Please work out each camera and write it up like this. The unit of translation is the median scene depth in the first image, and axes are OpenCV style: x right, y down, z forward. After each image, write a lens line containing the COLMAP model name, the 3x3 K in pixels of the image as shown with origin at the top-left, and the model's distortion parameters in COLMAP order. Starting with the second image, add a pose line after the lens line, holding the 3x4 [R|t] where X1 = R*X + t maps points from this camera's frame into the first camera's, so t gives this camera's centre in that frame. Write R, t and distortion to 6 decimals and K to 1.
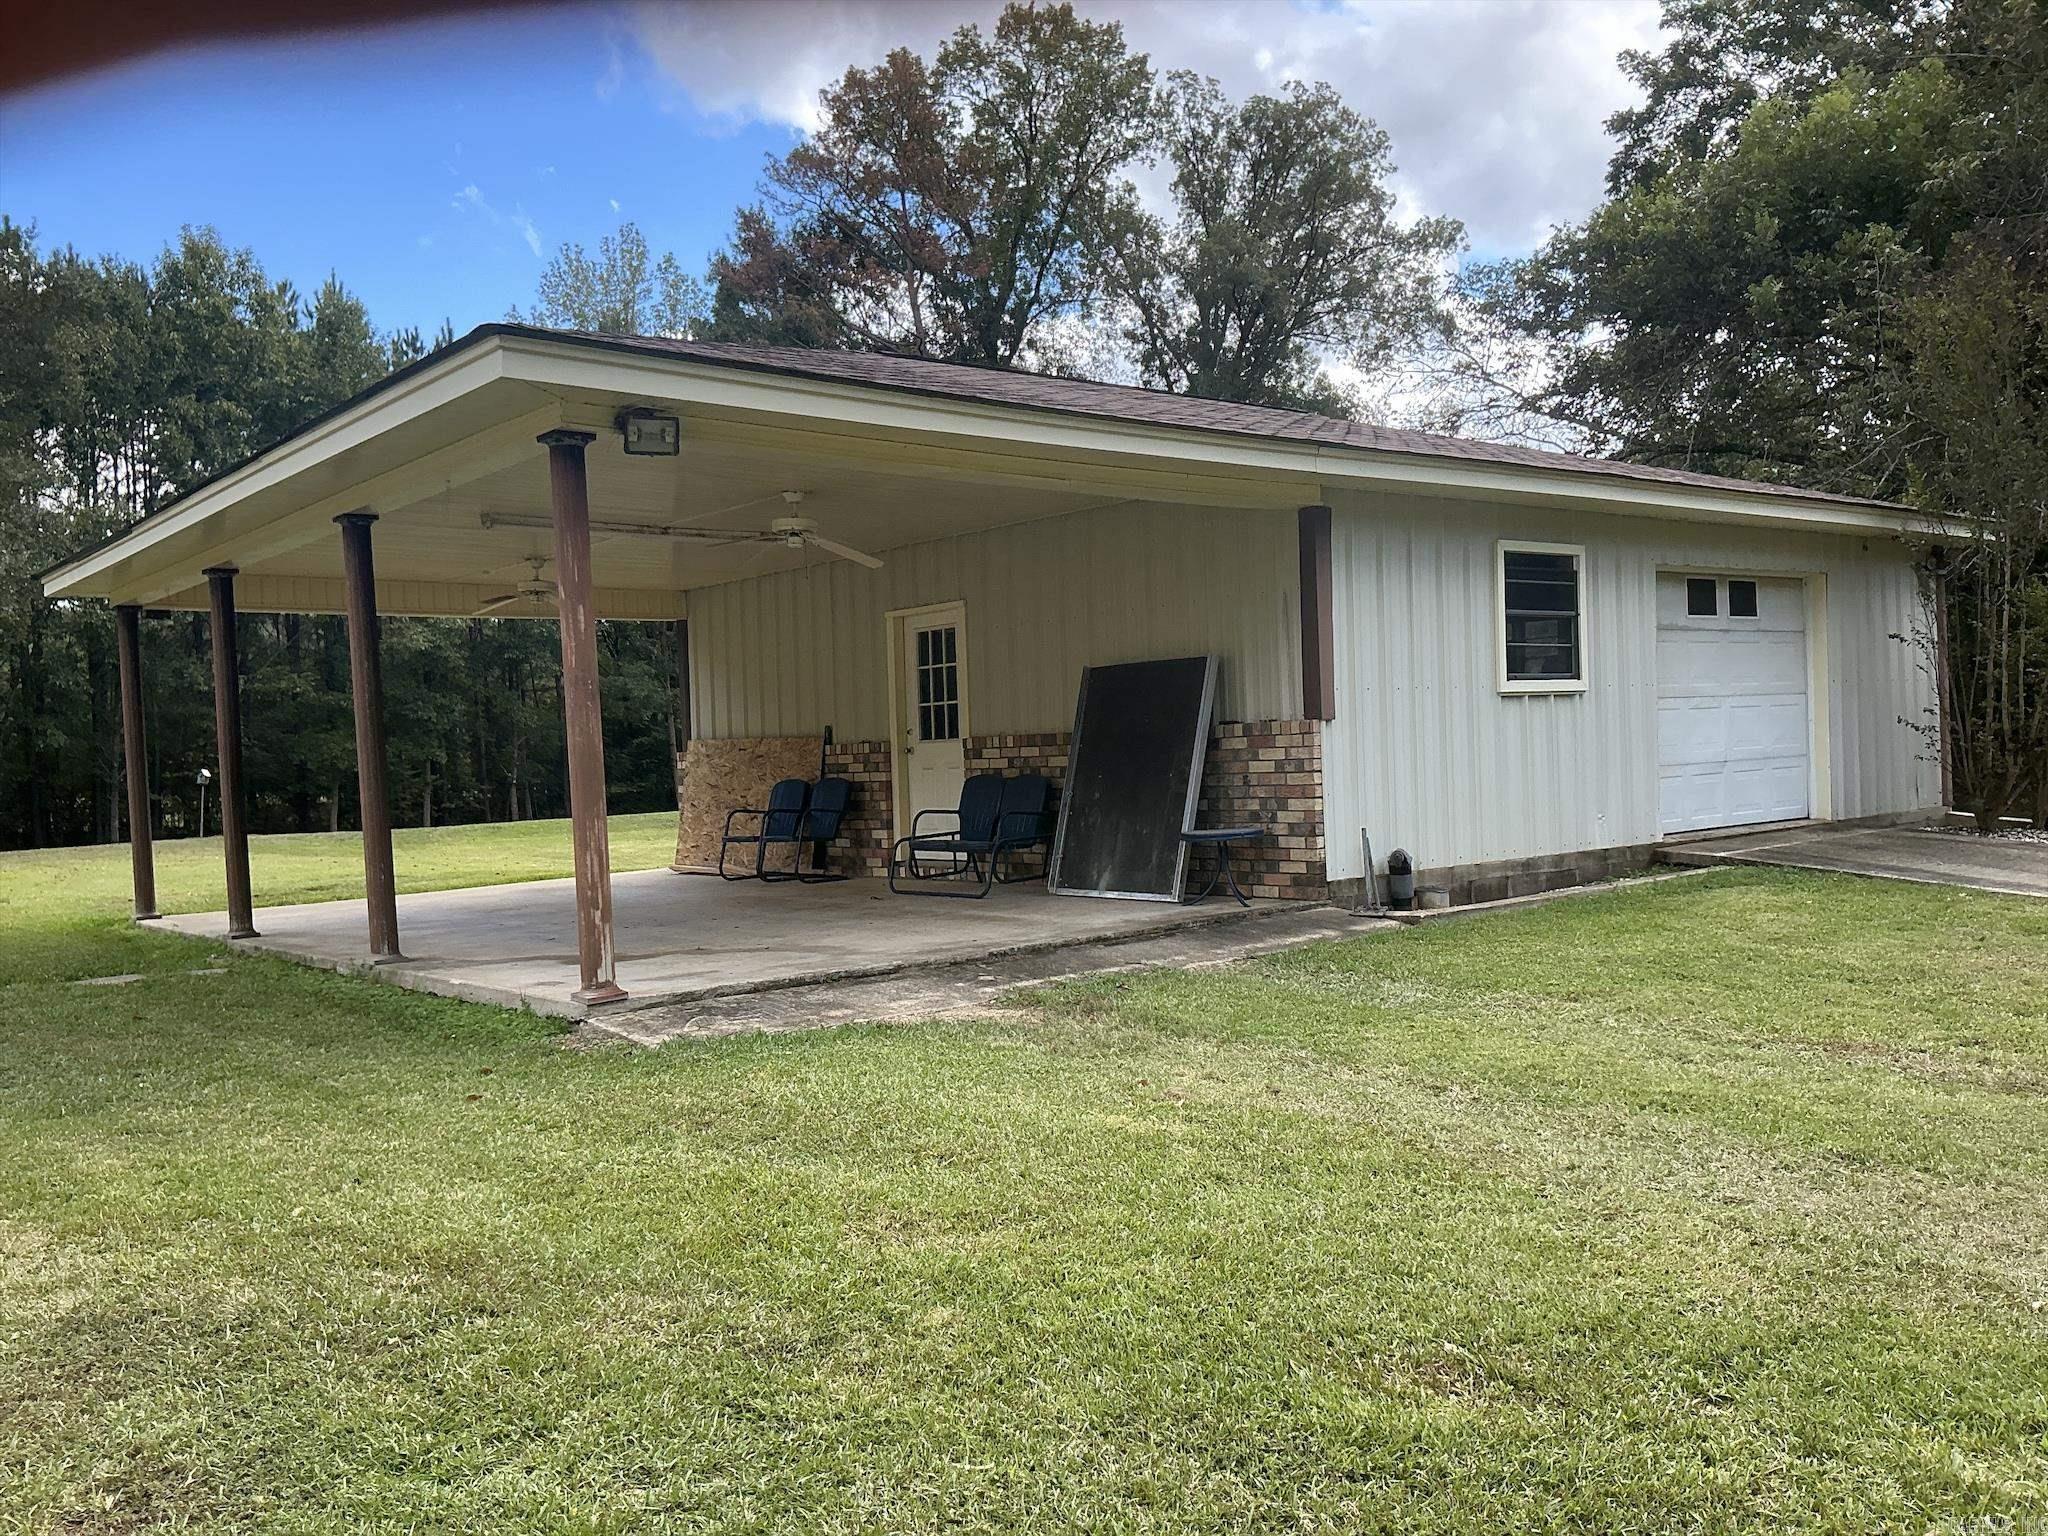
lens RADIAL K [[1706.1, 0, 1029.4], [0, 1706.1, 771.2], [0, 0, 1]] dist [0.104795, -0.209556]
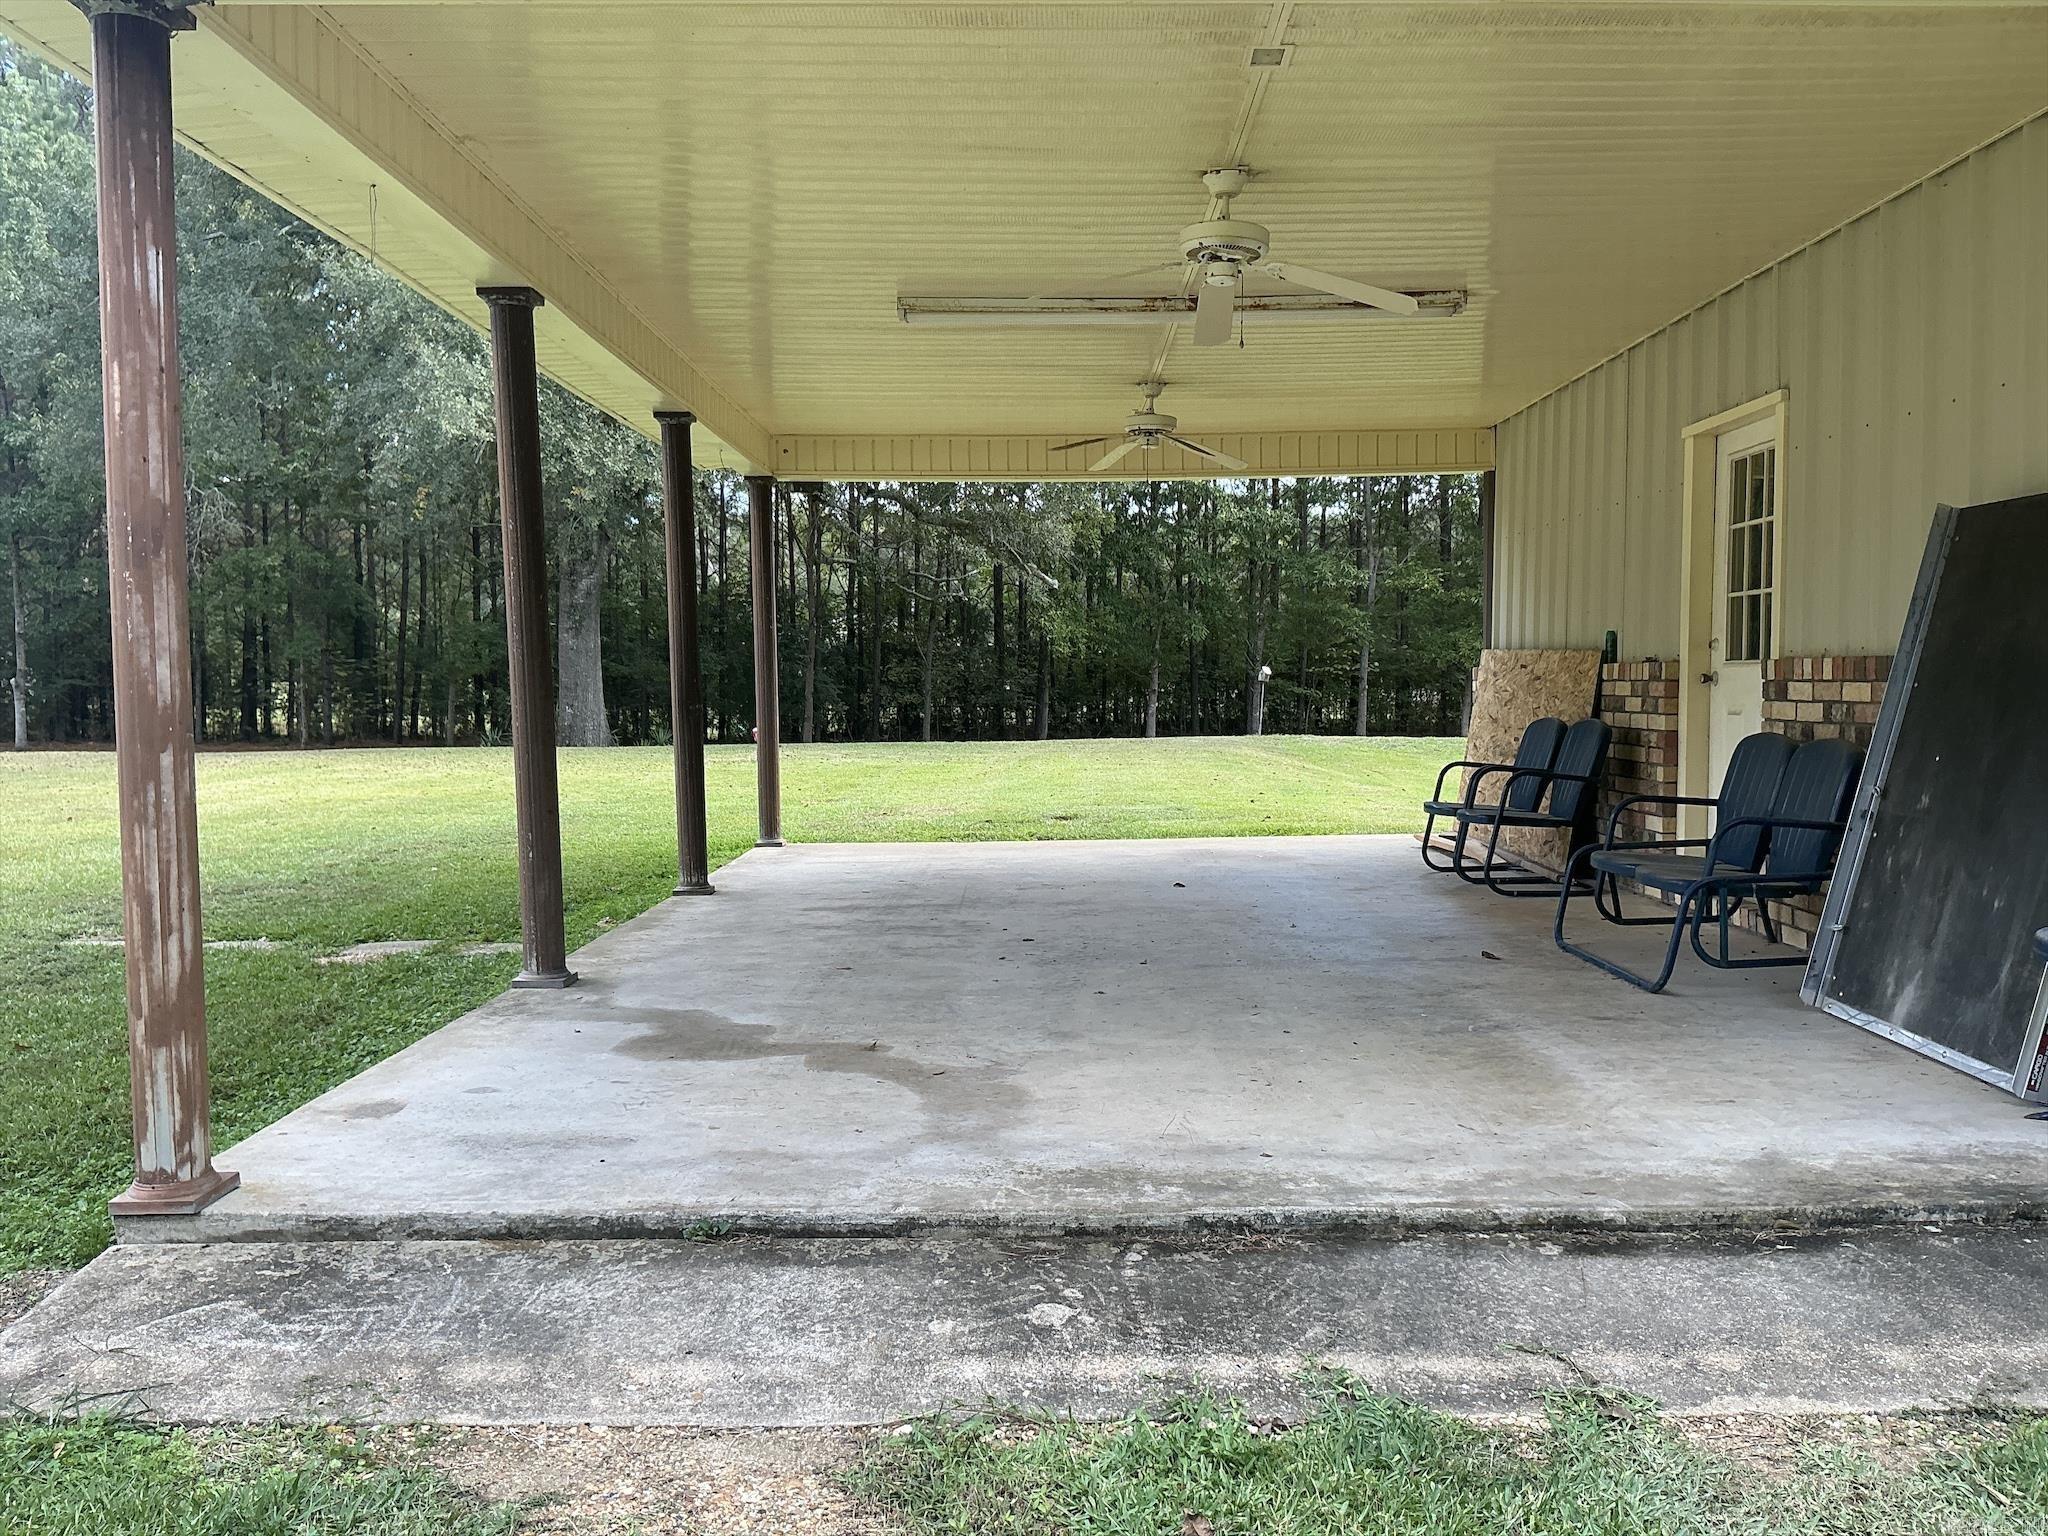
lens RADIAL K [[1706.1, 0, 1028.7], [0, 1706.1, 773.1], [0, 0, 1]] dist [0.104795, -0.209556]
pose [[0.759952, 0.069960, -0.646203, 0.129534], [-0.030403, 0.996928, 0.072175, -0.015559], [0.649267, -0.035203, 0.759745, 0.443202]]
